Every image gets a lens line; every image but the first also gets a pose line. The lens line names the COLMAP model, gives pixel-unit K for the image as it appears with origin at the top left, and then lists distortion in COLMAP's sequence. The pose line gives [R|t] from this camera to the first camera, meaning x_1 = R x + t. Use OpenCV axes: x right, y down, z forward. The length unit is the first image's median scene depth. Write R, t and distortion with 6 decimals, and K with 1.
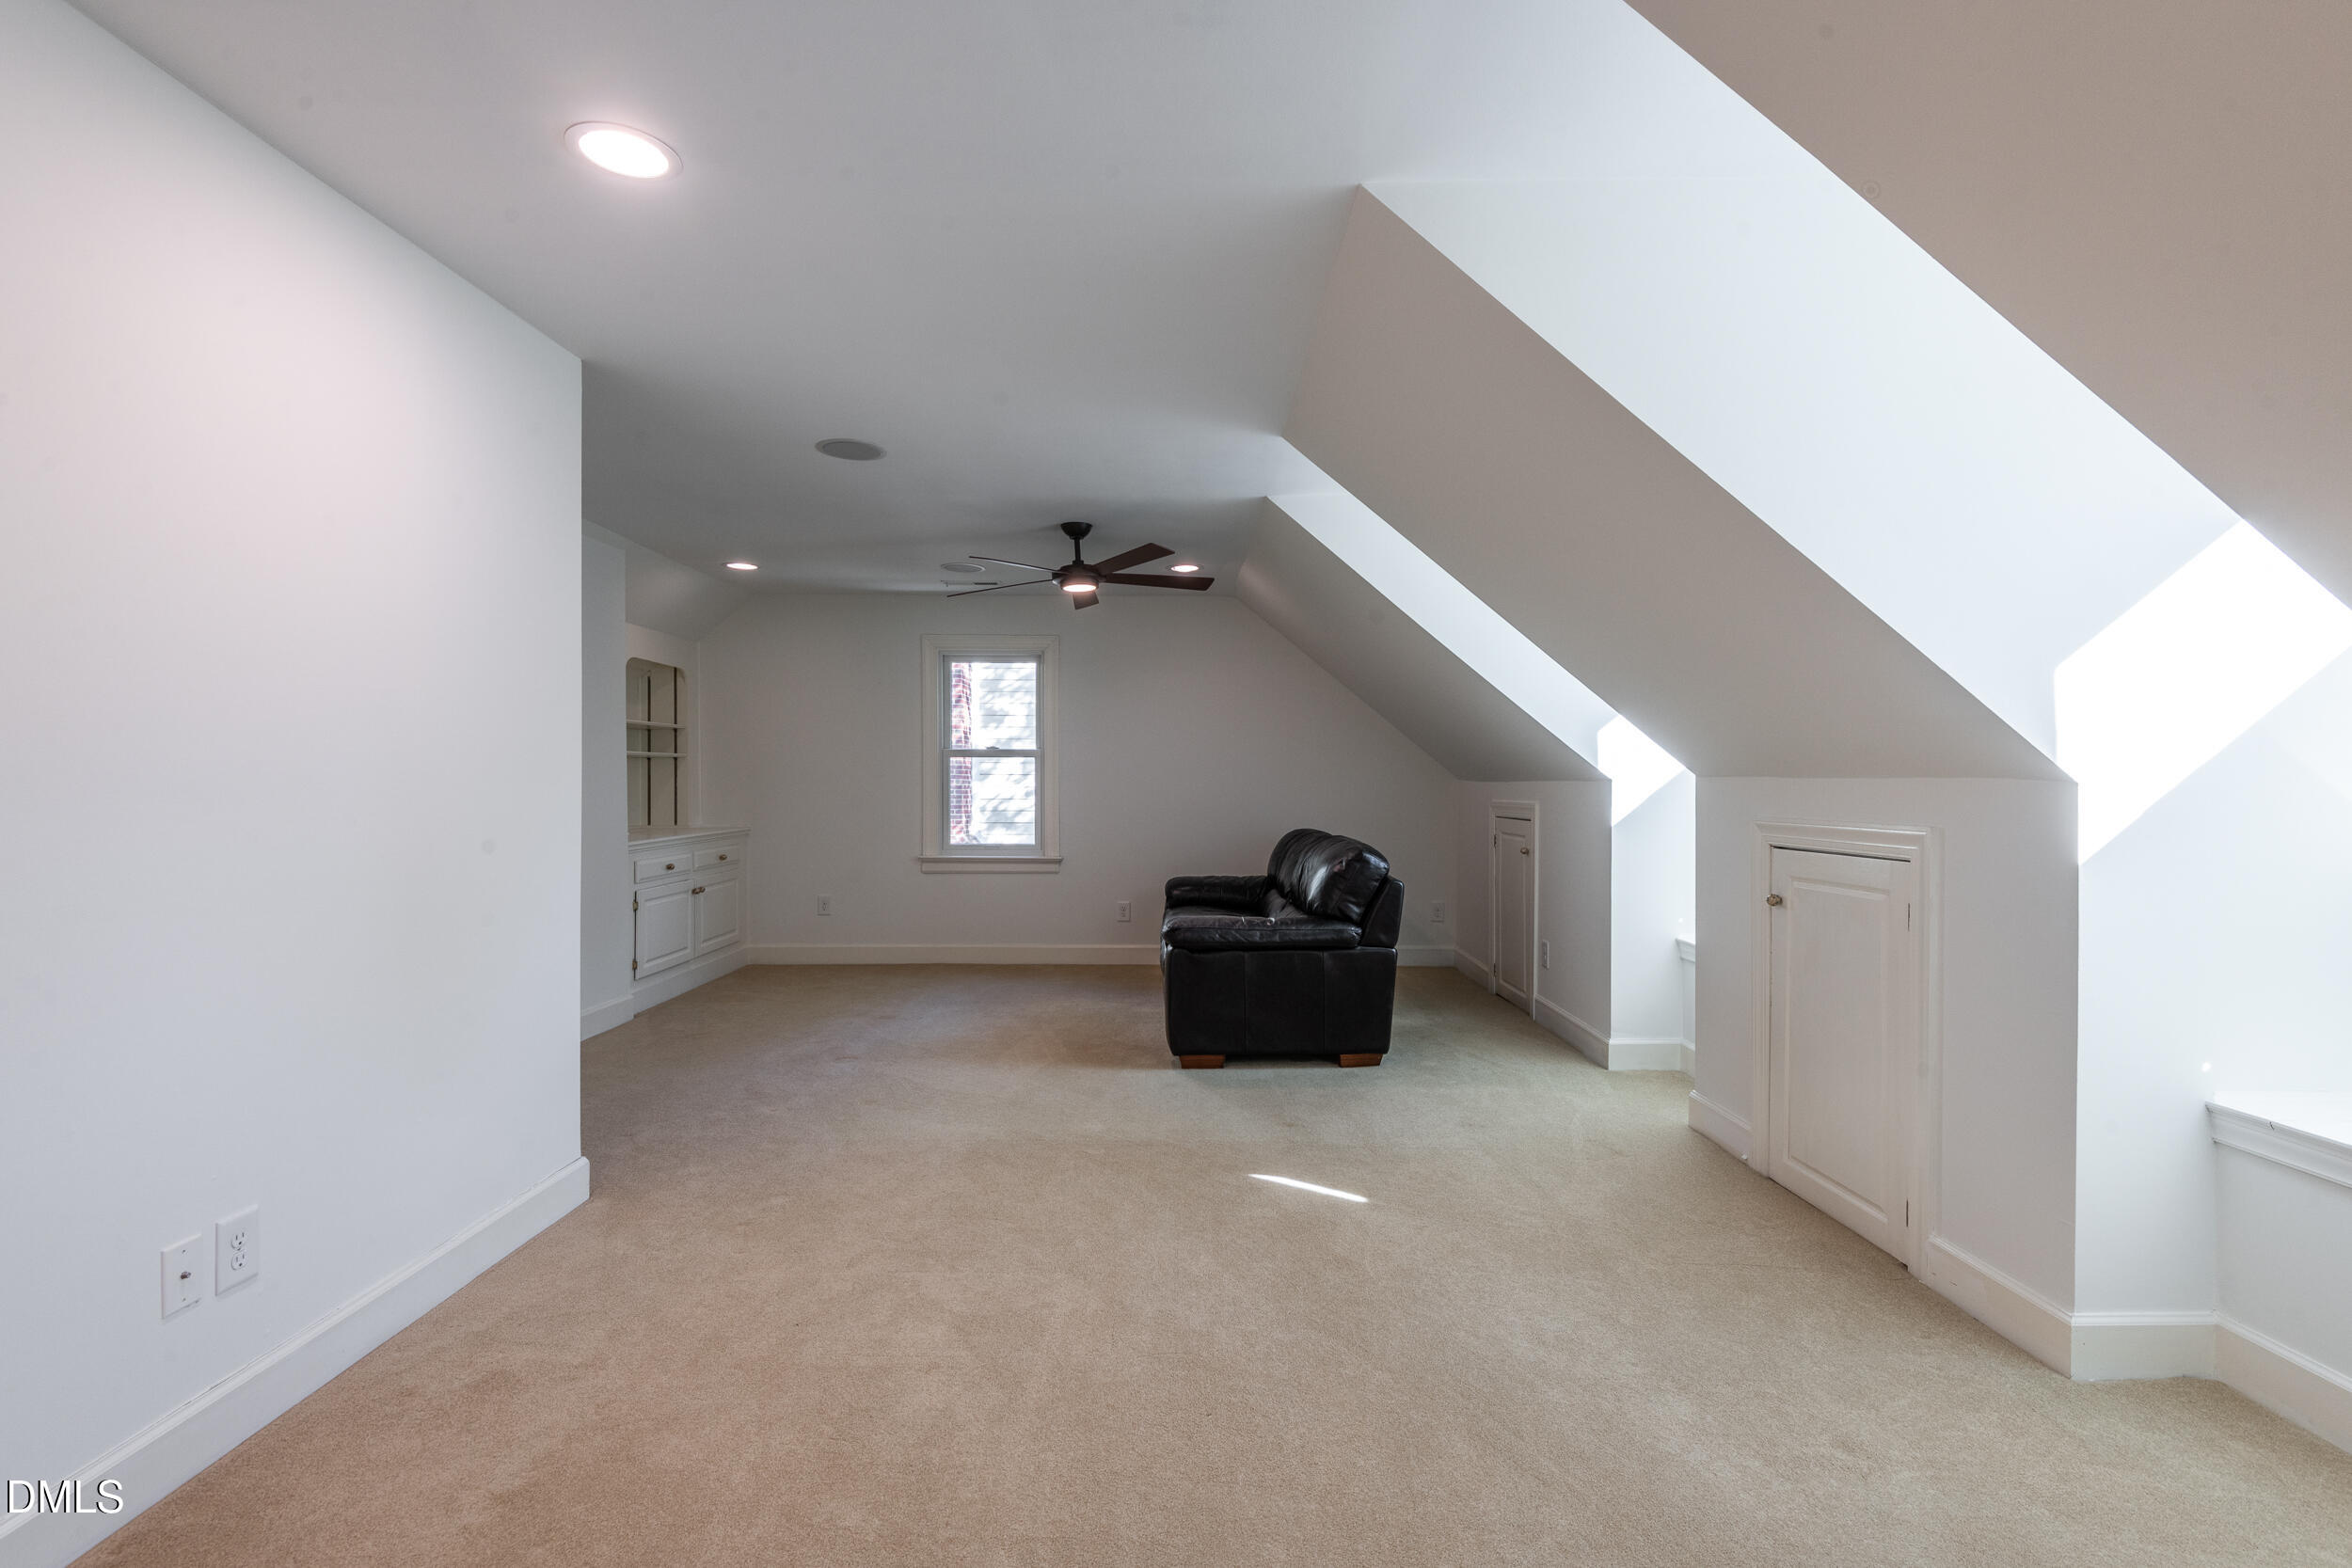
lens RADIAL K [[1073.6, 0, 1184.5], [0, 1073.6, 774.9], [0, 0, 1]] dist [0.024359, -0.000291]
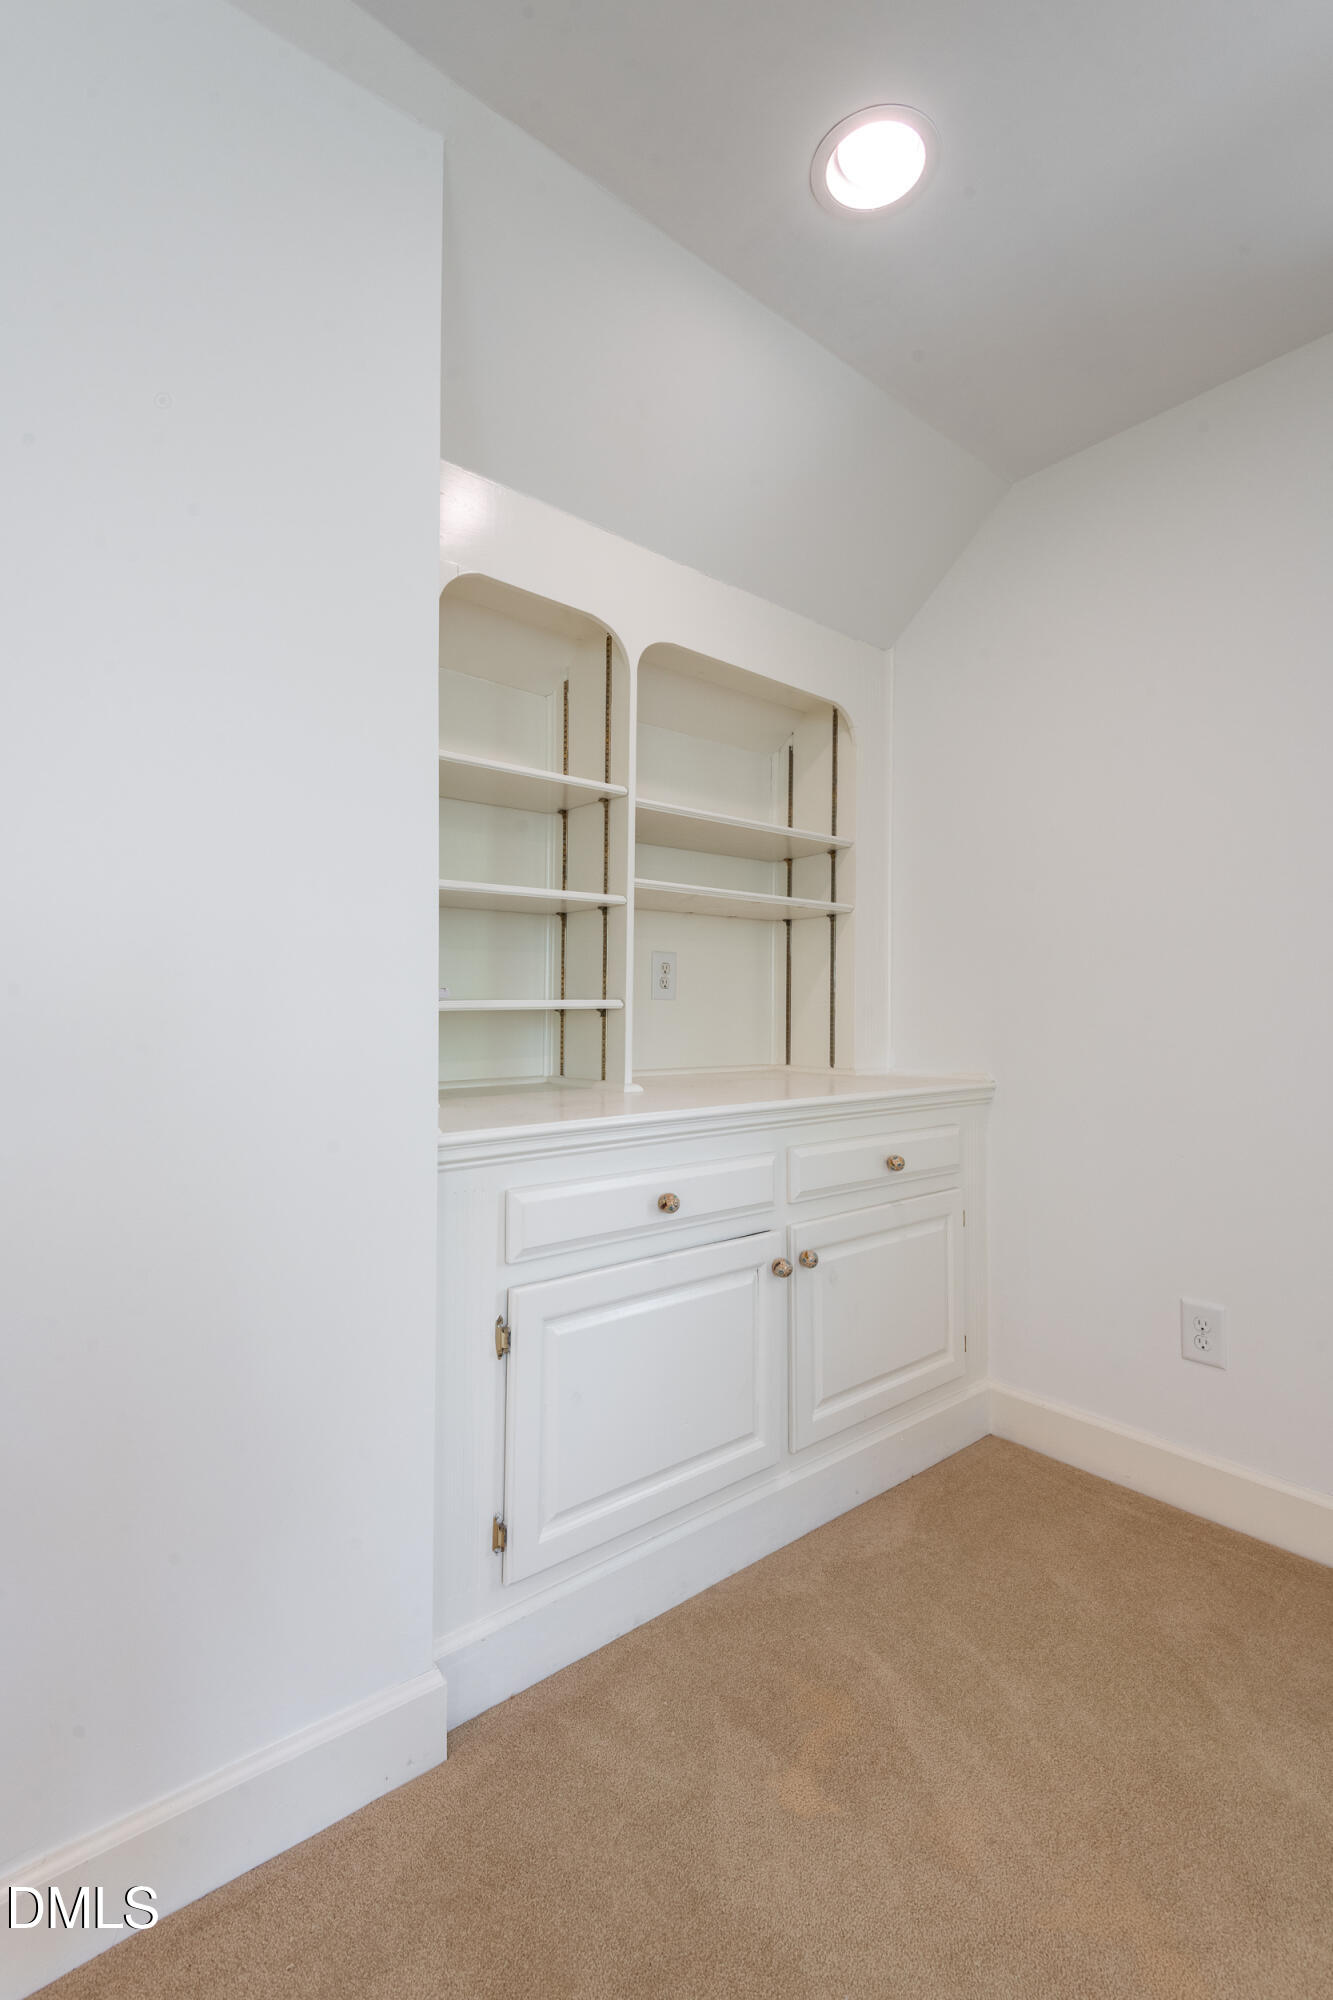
lens RADIAL K [[929.7, 0, 666.5], [0, 929.7, 1000.0], [0, 0, 1]] dist [0.021540, -0.000179]
pose [[0.646229, -0.004637, -0.763129, -0.224974], [-0.003423, 0.999954, -0.008975, 0.022797], [0.763136, 0.008412, 0.646183, 0.701713]]
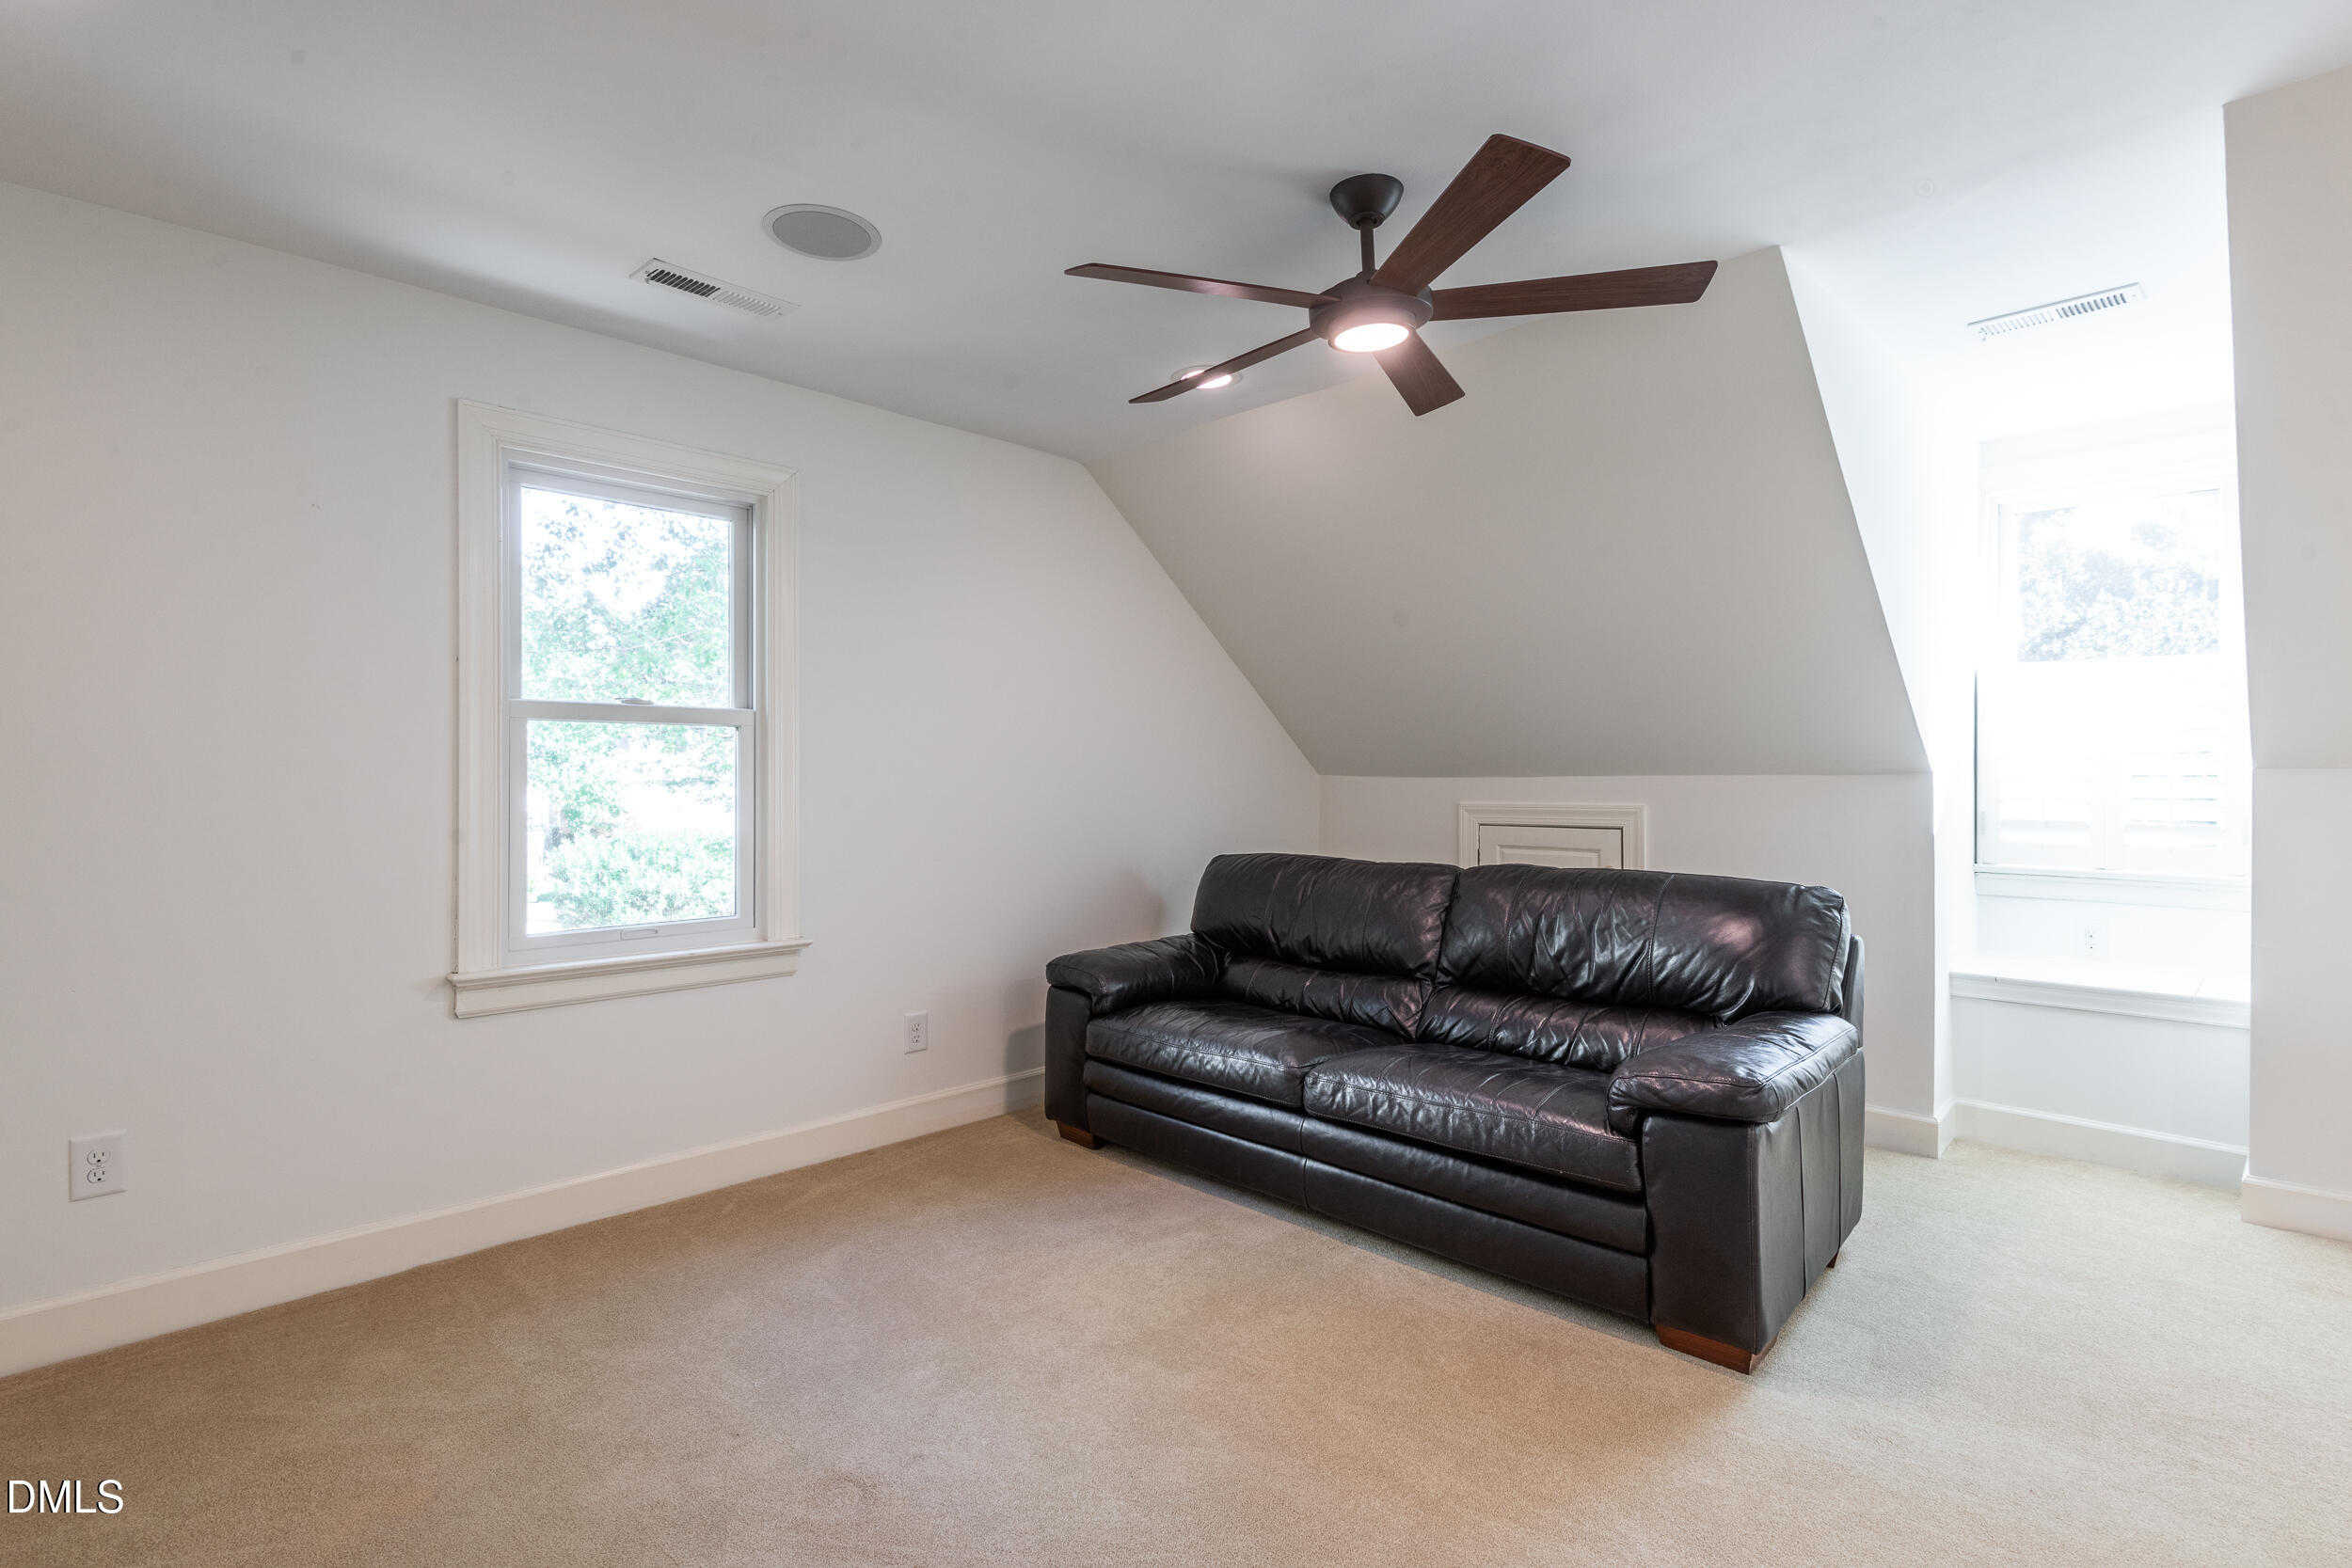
lens RADIAL K [[1128.3, 0, 1180.6], [0, 1128.3, 790.1], [0, 0, 1]] dist [0.026378, -0.000311]
pose [[0.696306, -0.003988, 0.717734, -0.362756], [0.000224, 0.999986, 0.005338, 0.007606], [-0.717745, -0.003556, 0.696297, 0.539595]]
